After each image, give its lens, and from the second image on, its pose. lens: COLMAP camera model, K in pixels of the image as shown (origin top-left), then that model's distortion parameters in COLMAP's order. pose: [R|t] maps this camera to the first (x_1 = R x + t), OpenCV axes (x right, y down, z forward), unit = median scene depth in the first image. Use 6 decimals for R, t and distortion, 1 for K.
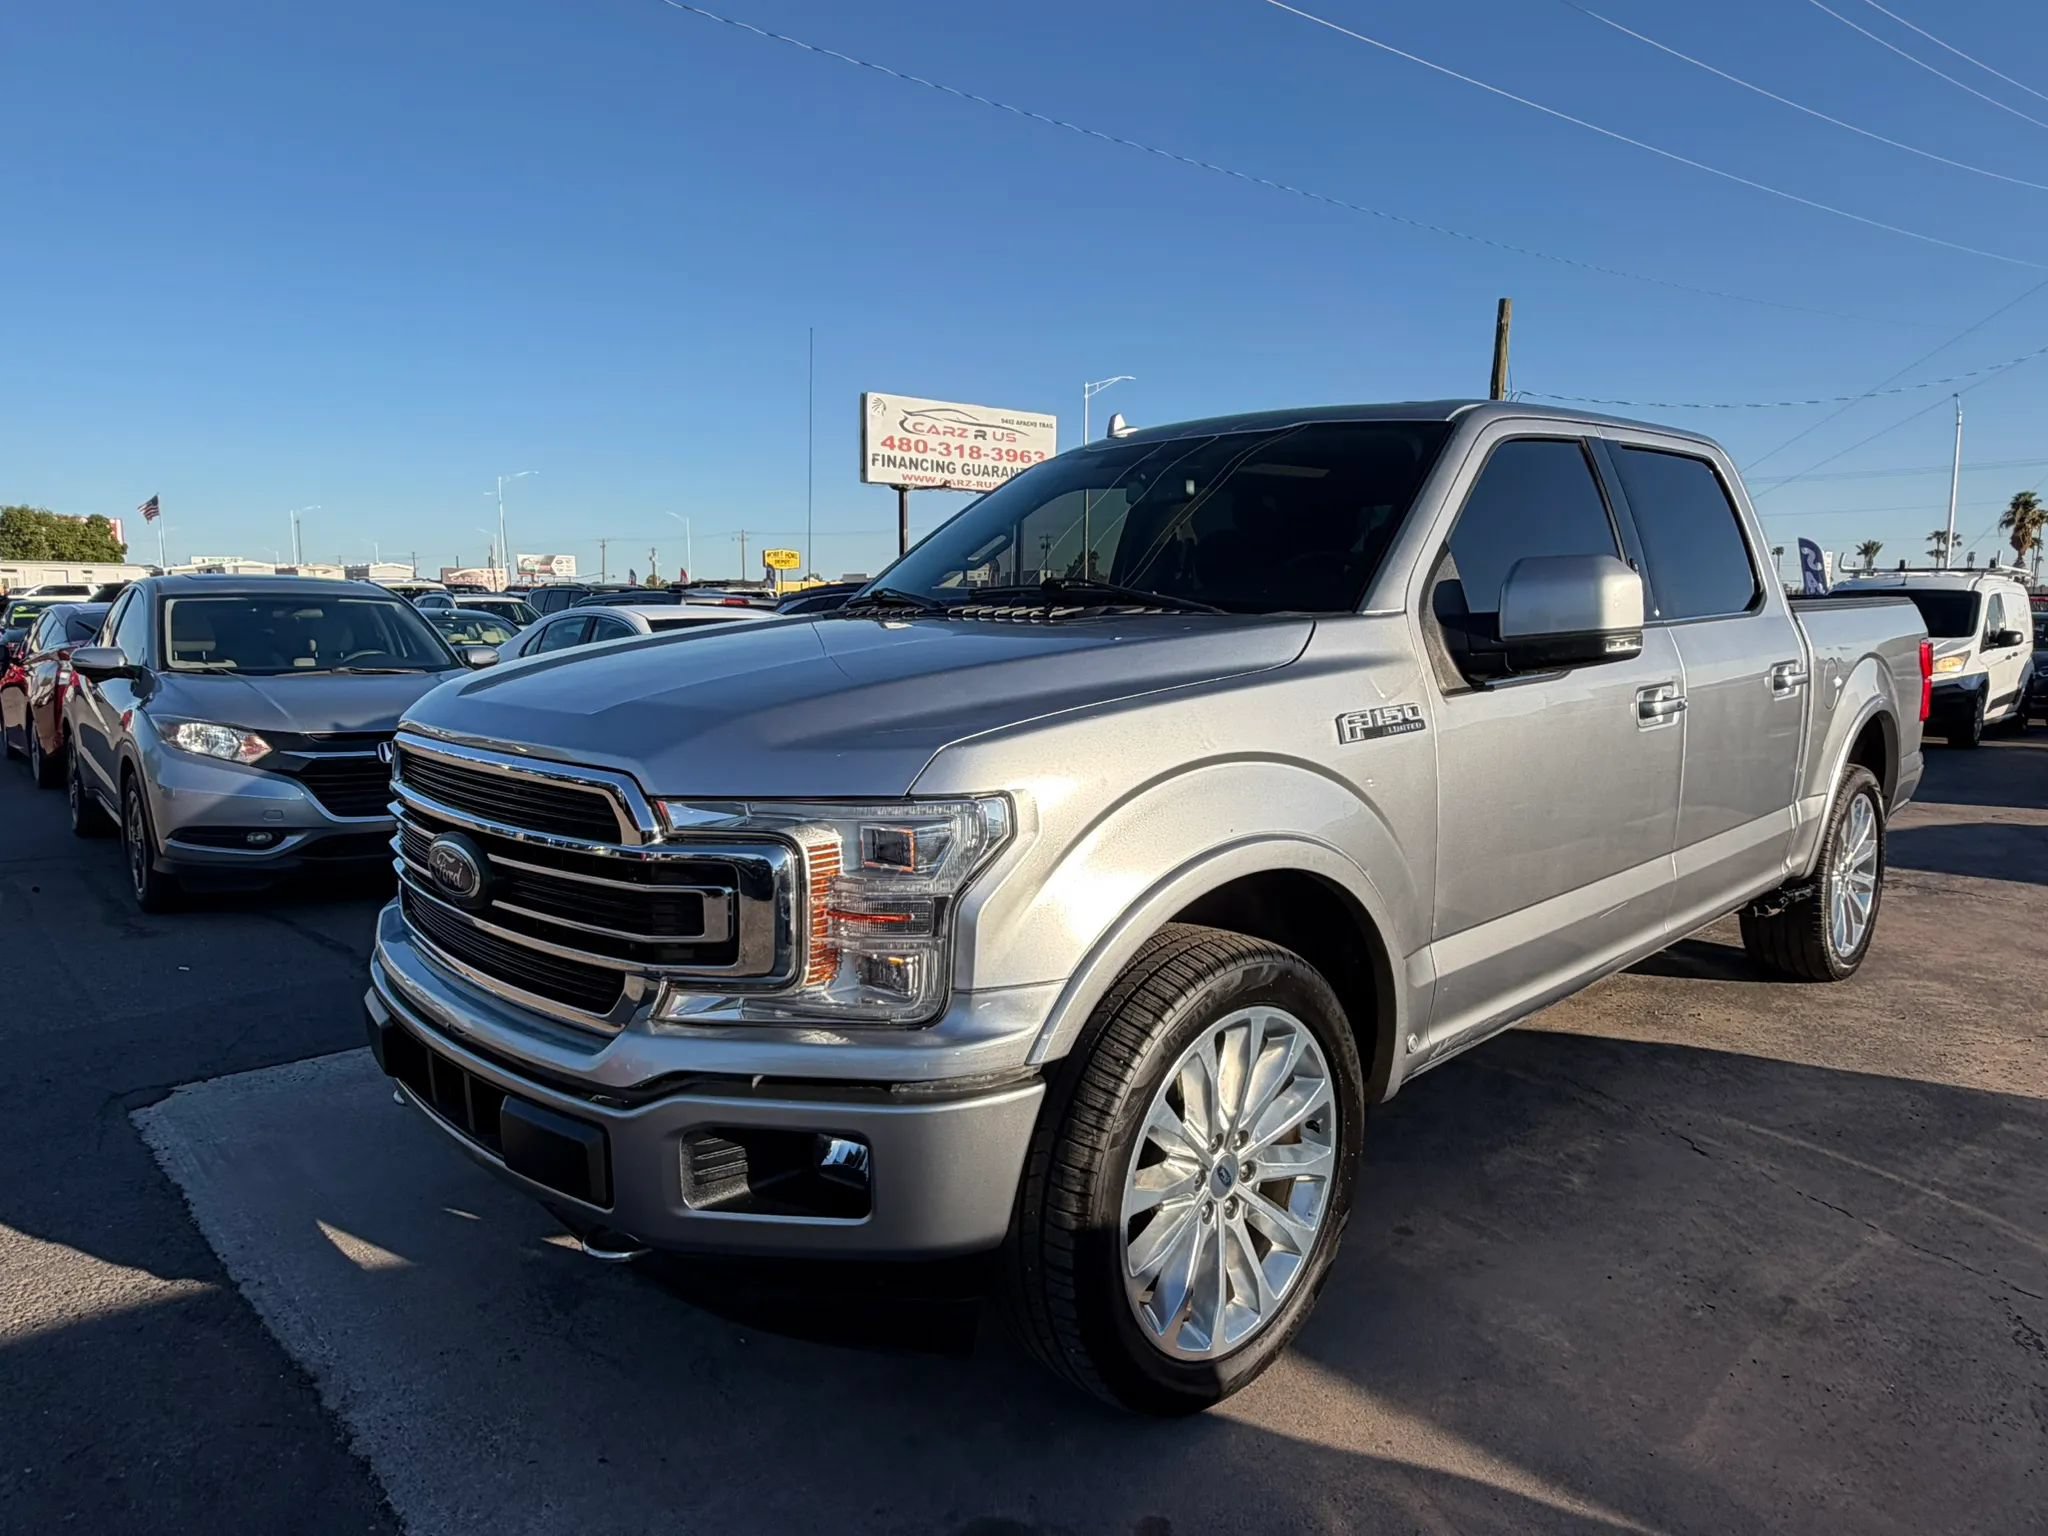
lens RADIAL K [[1287.8, 0, 1014.1], [0, 1287.8, 771.7], [0, 0, 1]] dist [0.001551, -0.001215]
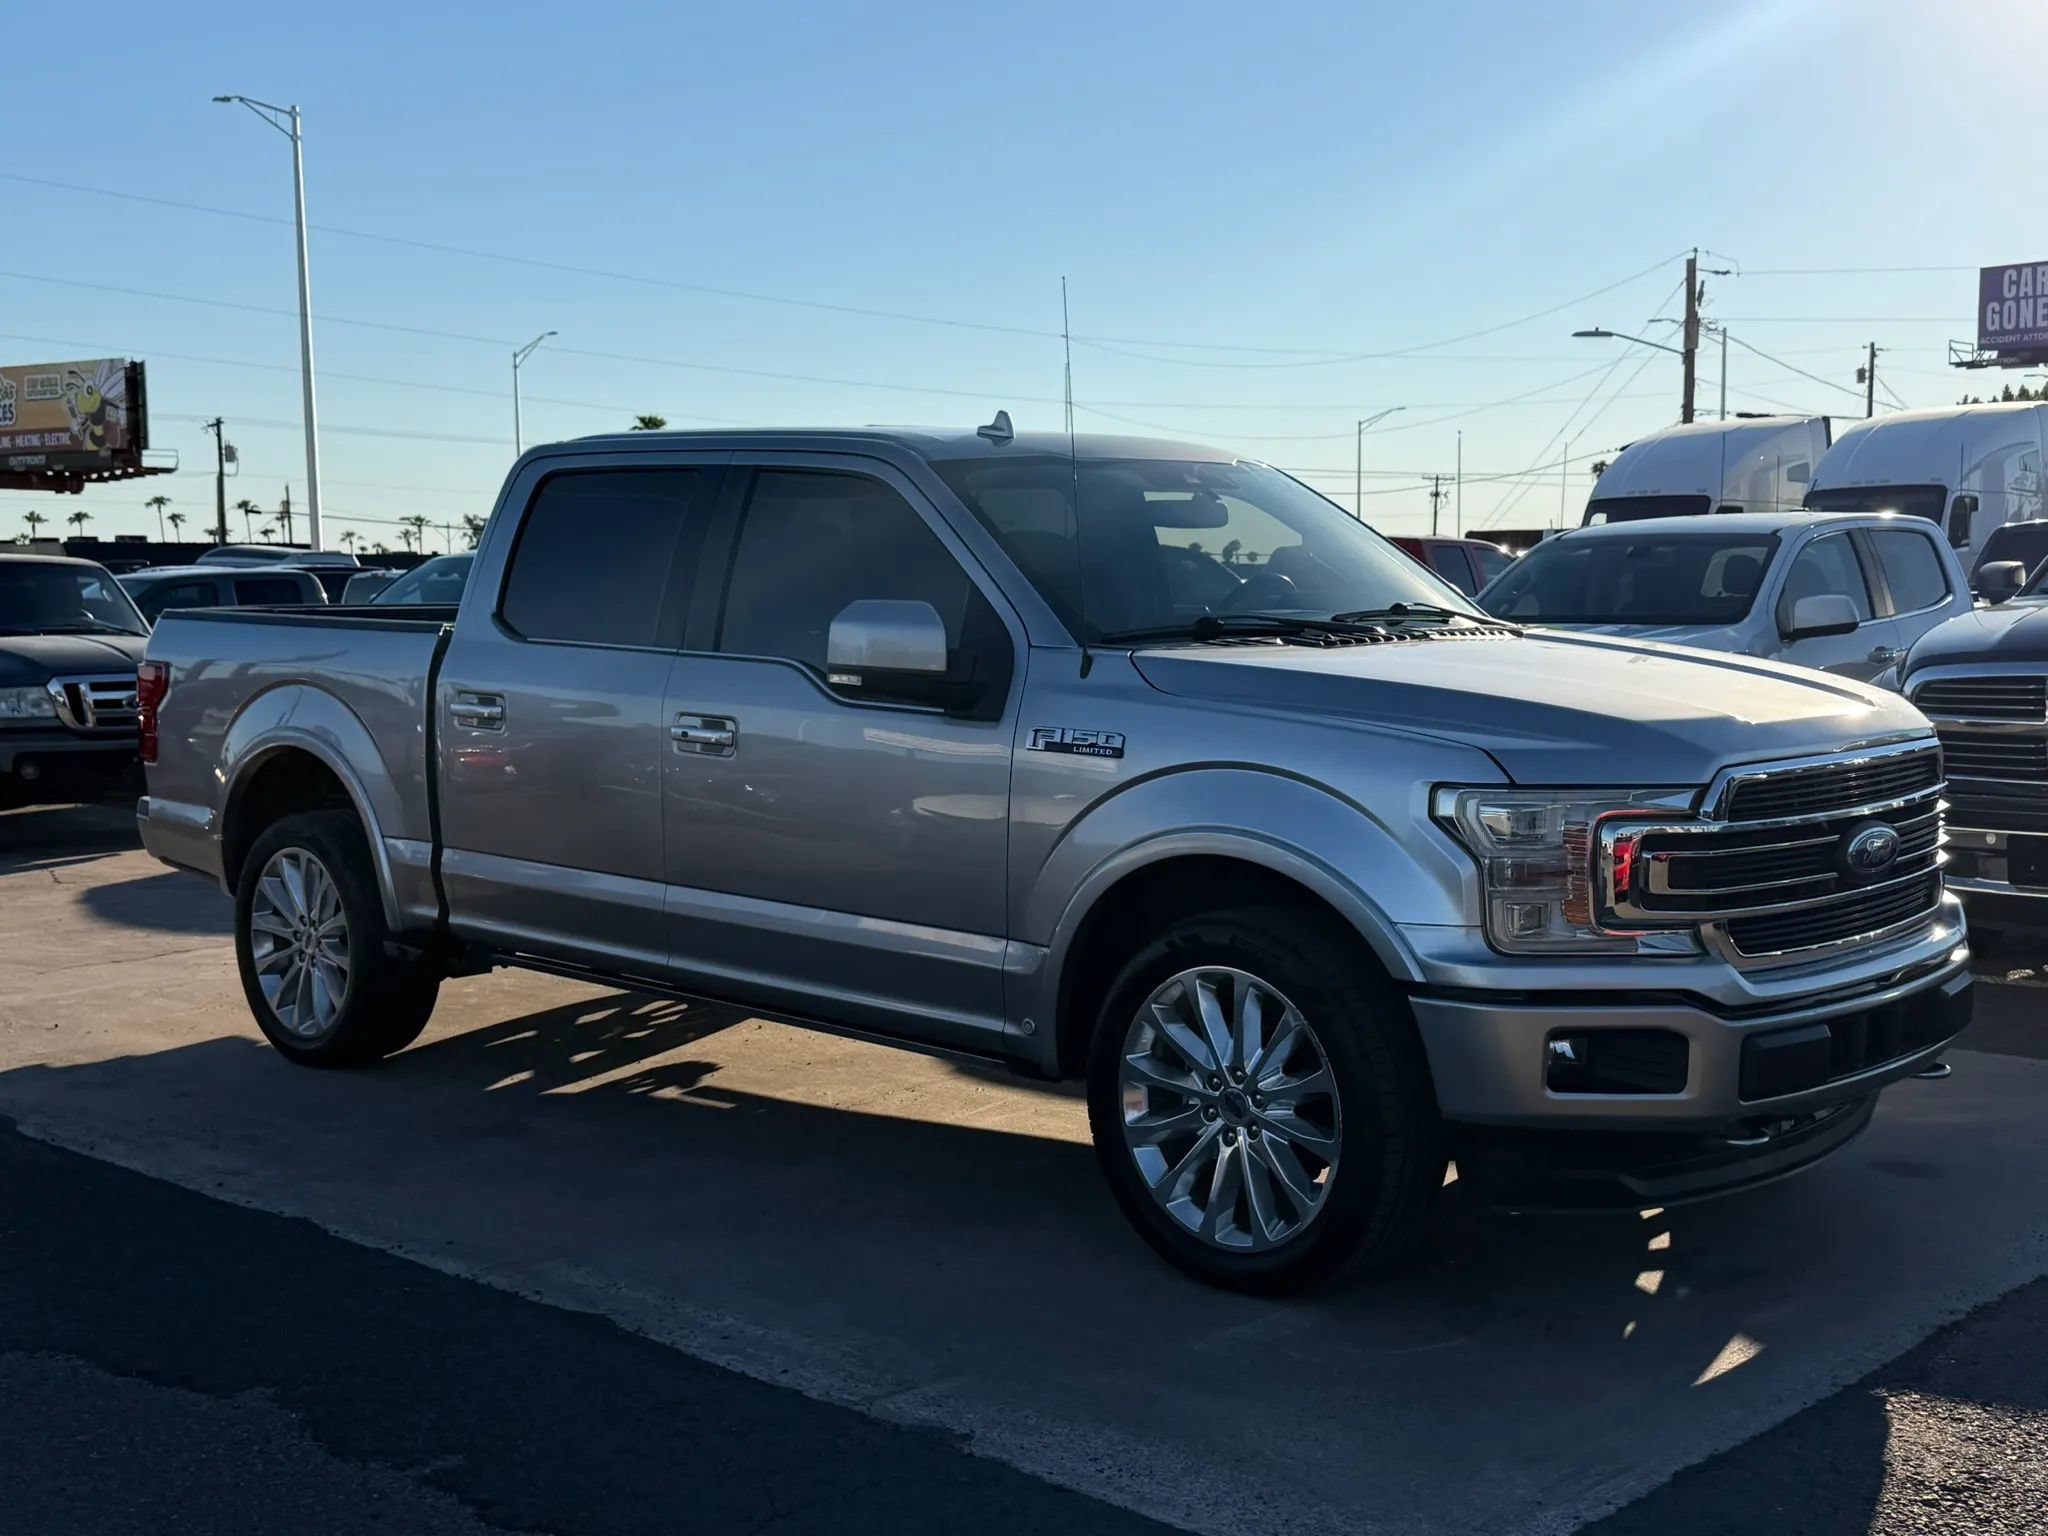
lens RADIAL K [[2361.4, 0, 1024.0], [0, 2361.4, 768.0], [0, 0, 1]] dist [0.186894, -0.380840]
pose [[-0.046464, -0.086937, 0.995130, -2.039861], [0.137515, 0.986164, 0.092574, -0.245859], [-0.989409, 0.141147, -0.033866, 1.436005]]
